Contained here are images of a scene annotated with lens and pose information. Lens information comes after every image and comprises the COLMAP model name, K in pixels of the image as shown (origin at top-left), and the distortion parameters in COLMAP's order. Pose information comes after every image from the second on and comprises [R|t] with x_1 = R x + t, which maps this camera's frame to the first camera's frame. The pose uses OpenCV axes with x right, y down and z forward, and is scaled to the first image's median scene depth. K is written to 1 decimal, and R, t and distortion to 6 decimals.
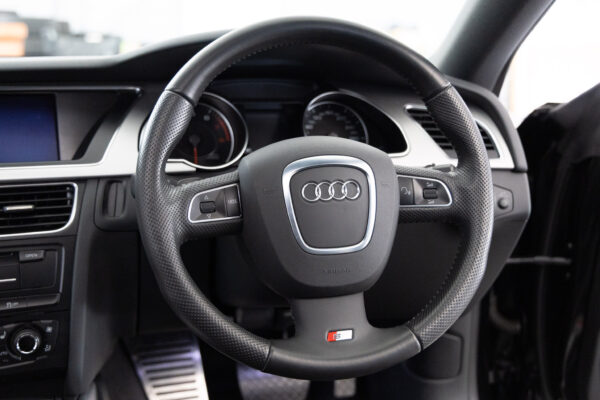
lens RADIAL K [[746.5, 0, 299.1], [0, 746.5, 201.5], [0, 0, 1]] dist [0.013872, 0.000000]
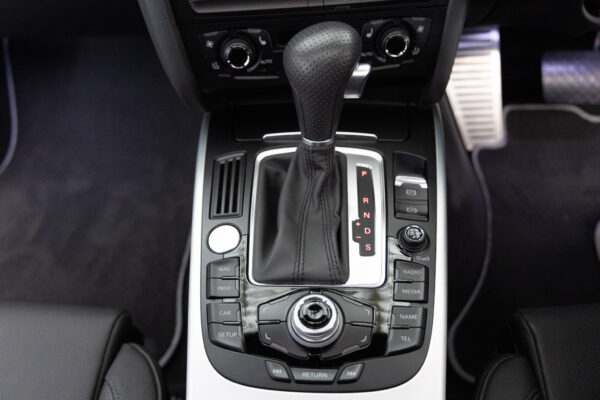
lens RADIAL K [[540.2, 0, 298.6], [0, 540.2, 201.3], [0, 0, 1]] dist [0.012312, 0.011767]
pose [[0.951231, 0.166579, -0.259635, -0.273607], [-0.010325, 0.858384, 0.512904, 0.026961], [0.308306, -0.485210, 0.818242, 0.366633]]
